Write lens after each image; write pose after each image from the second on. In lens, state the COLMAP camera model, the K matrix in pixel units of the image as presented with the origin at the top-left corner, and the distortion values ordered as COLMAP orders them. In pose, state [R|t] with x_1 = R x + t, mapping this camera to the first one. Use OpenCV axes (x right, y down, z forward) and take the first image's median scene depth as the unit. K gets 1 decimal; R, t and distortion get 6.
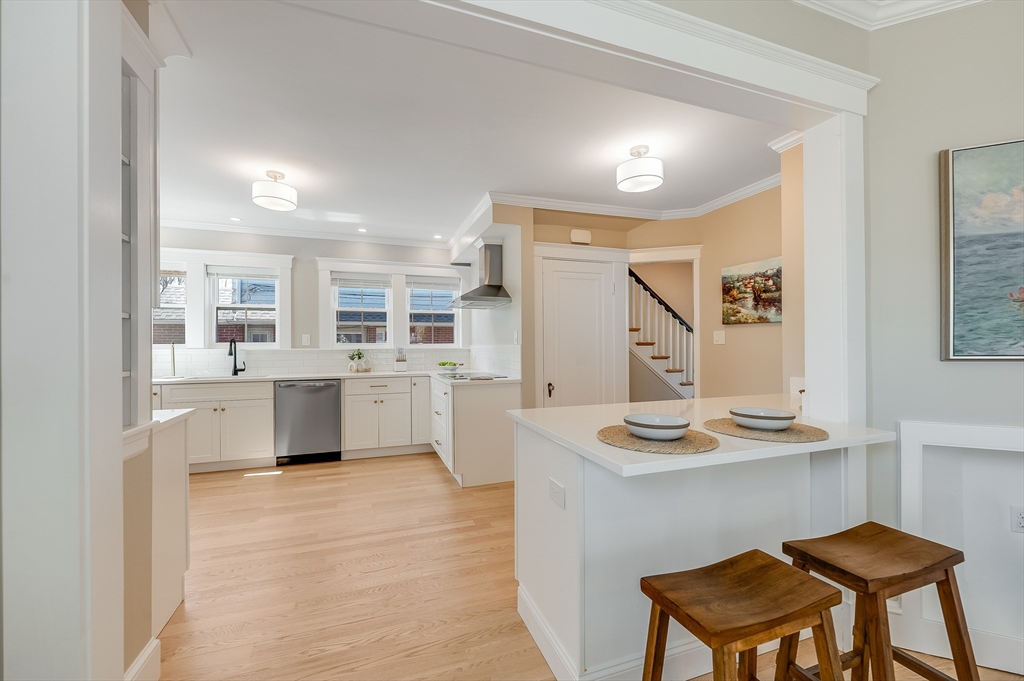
lens RADIAL K [[410.0, 0, 509.7], [0, 410.0, 344.5], [0, 0, 1]] dist [-0.000878, -0.000146]
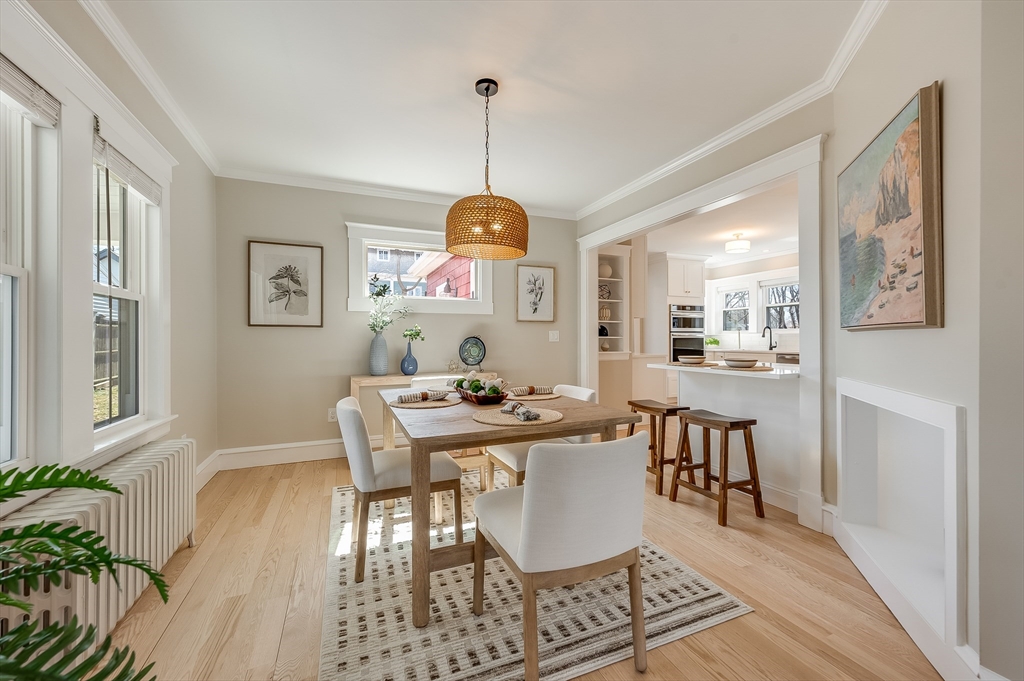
lens RADIAL K [[405.8, 0, 512.0], [0, 405.8, 340.5], [0, 0, 1]] dist [0.000360, -0.000007]
pose [[0.045010, 0.009006, -0.998946, 1.024975], [0.007345, 0.999929, 0.009346, 0.021475], [0.998960, -0.007758, 0.044940, -0.060227]]
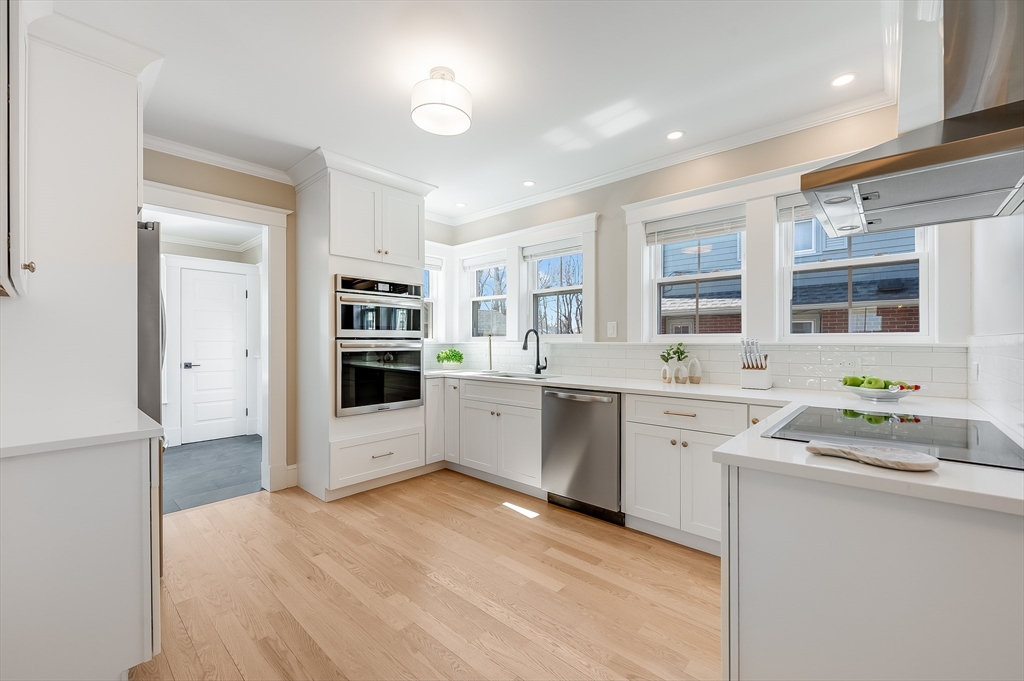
lens RADIAL K [[415.3, 0, 508.6], [0, 415.3, 341.8], [0, 0, 1]] dist [-0.000385, 0.000054]
pose [[0.465624, 0.005517, -0.884966, 0.061550], [0.000838, 0.999977, 0.006675, 0.006399], [0.884982, -0.003850, 0.465608, 0.690893]]
